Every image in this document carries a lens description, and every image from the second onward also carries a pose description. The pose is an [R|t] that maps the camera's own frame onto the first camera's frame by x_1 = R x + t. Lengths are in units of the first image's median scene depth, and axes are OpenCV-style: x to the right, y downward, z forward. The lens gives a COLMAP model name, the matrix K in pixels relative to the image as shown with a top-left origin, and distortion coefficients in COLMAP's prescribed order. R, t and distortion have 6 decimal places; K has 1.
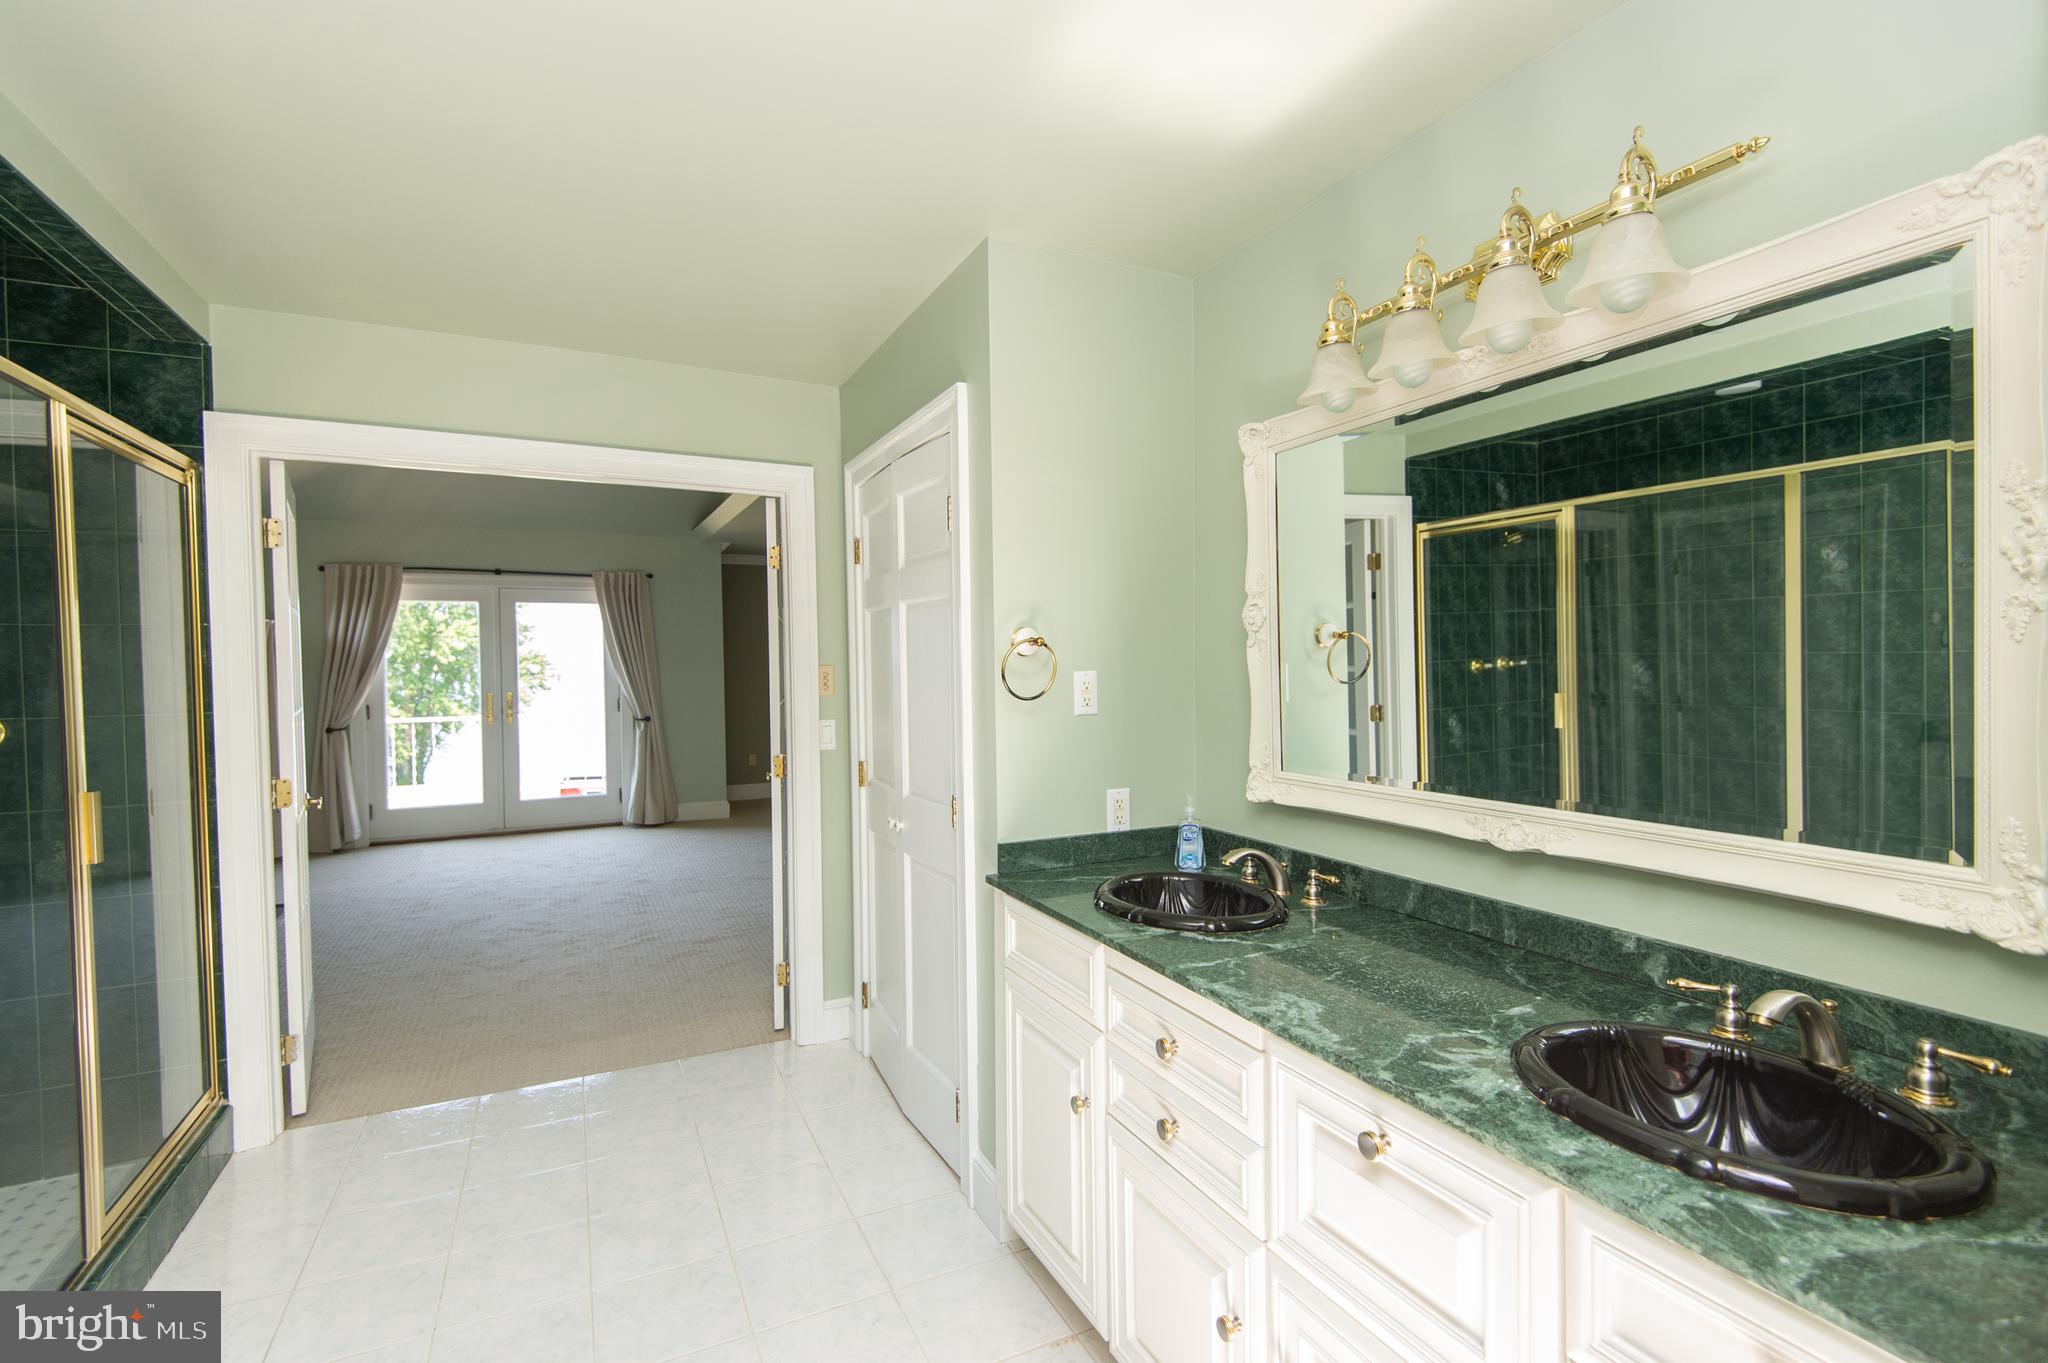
lens RADIAL K [[919.7, 0, 1014.5], [0, 919.7, 677.1], [0, 0, 1]] dist [0.040749, -0.026492]
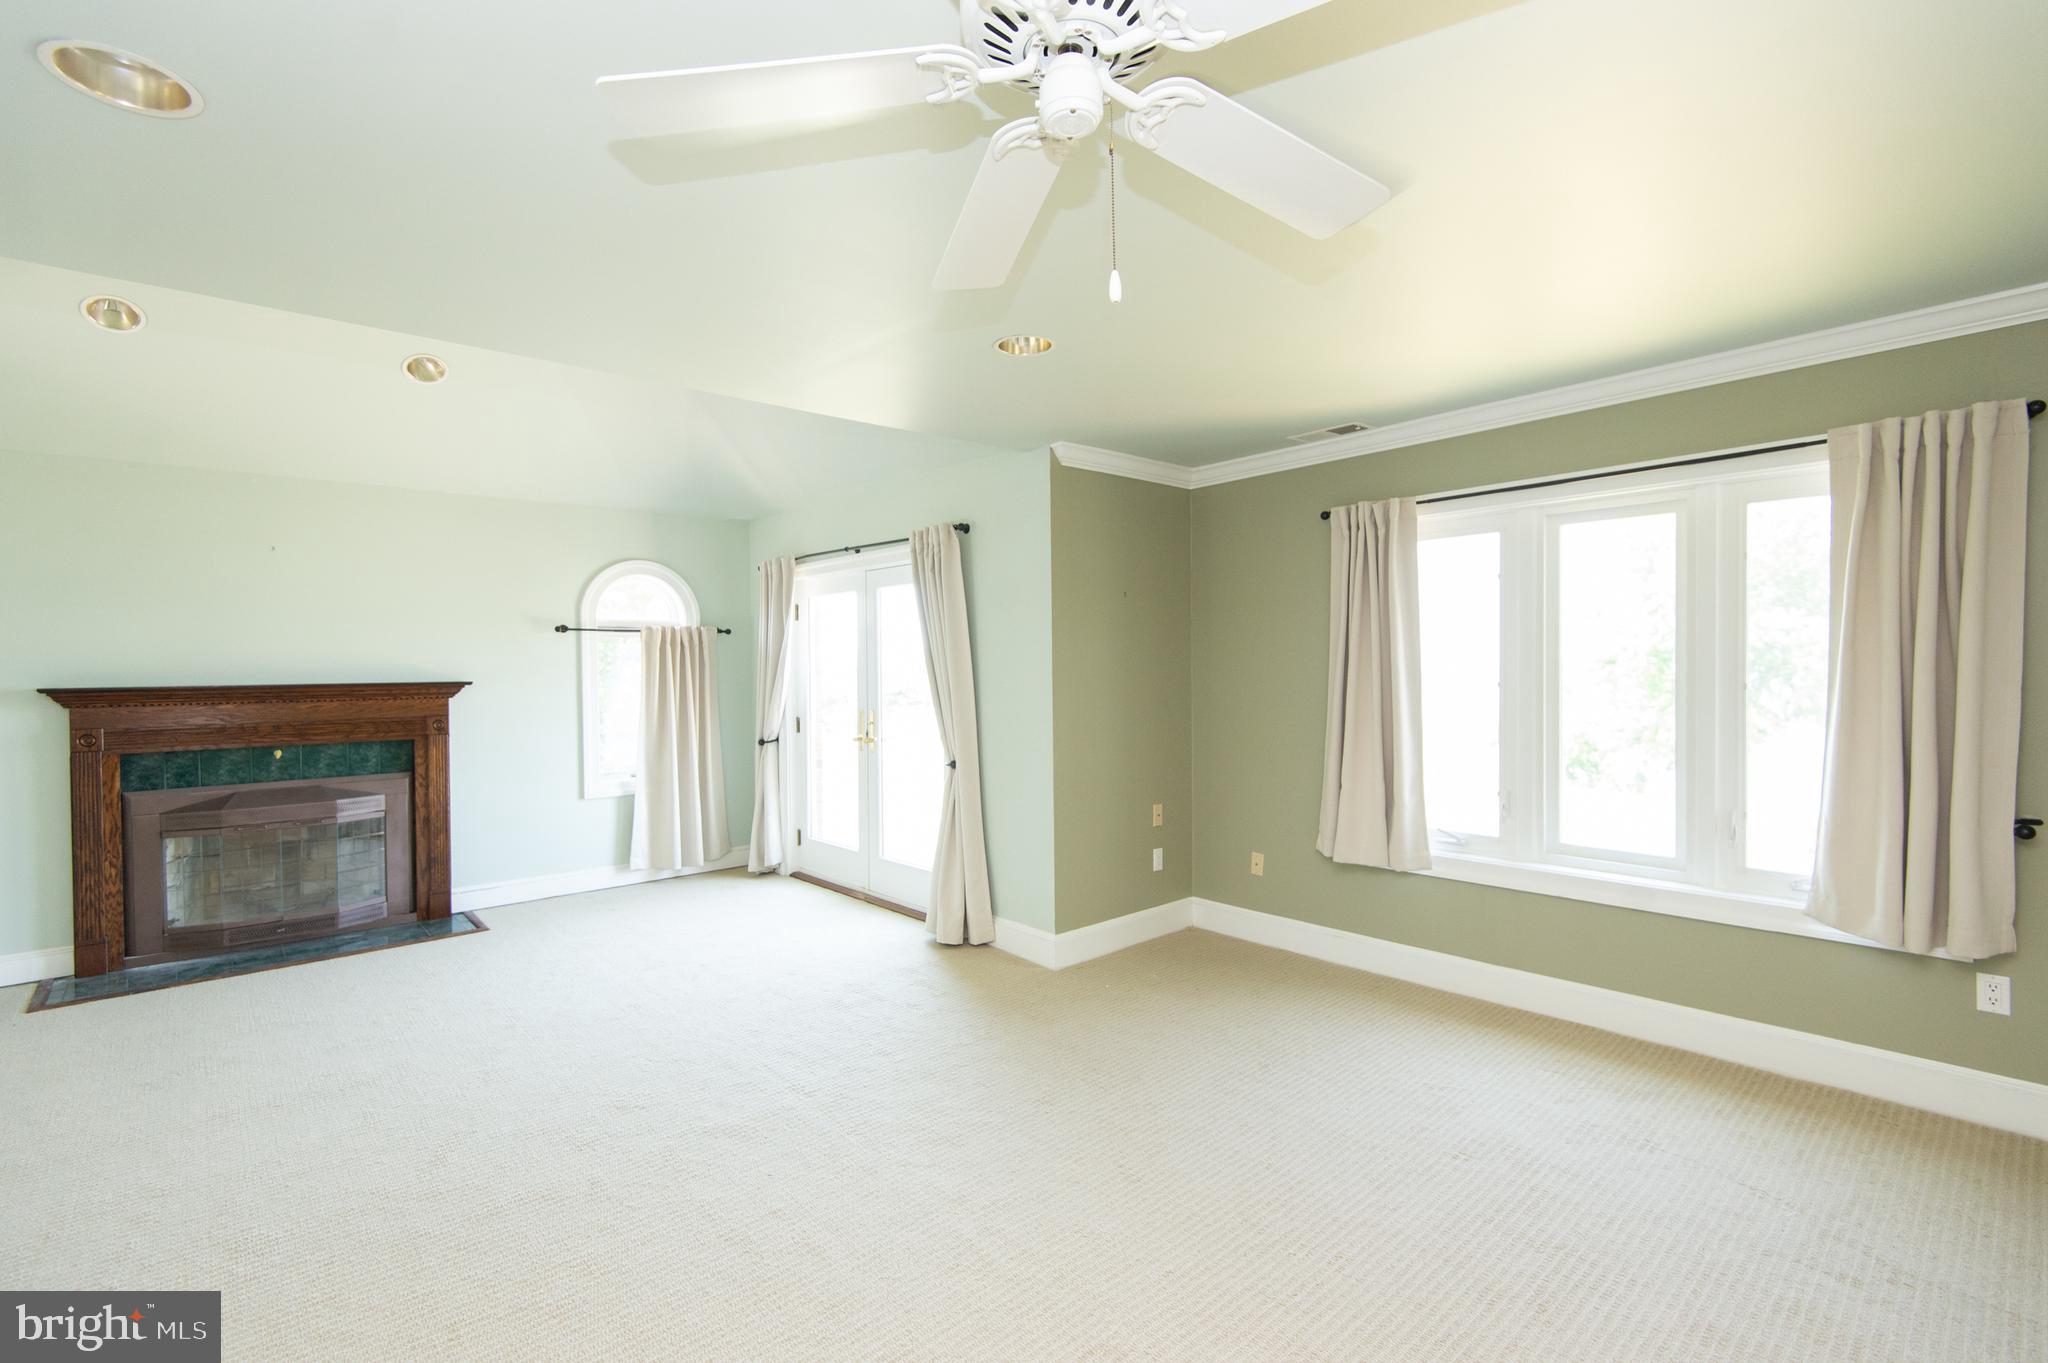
lens RADIAL K [[919.7, 0, 1014.5], [0, 919.7, 677.1], [0, 0, 1]] dist [0.040749, -0.026492]
pose [[0.279573, 0.019781, -0.959921, 0.032354], [-0.015332, 0.999752, 0.016136, -0.003858], [0.960002, 0.010207, 0.279807, 0.146553]]
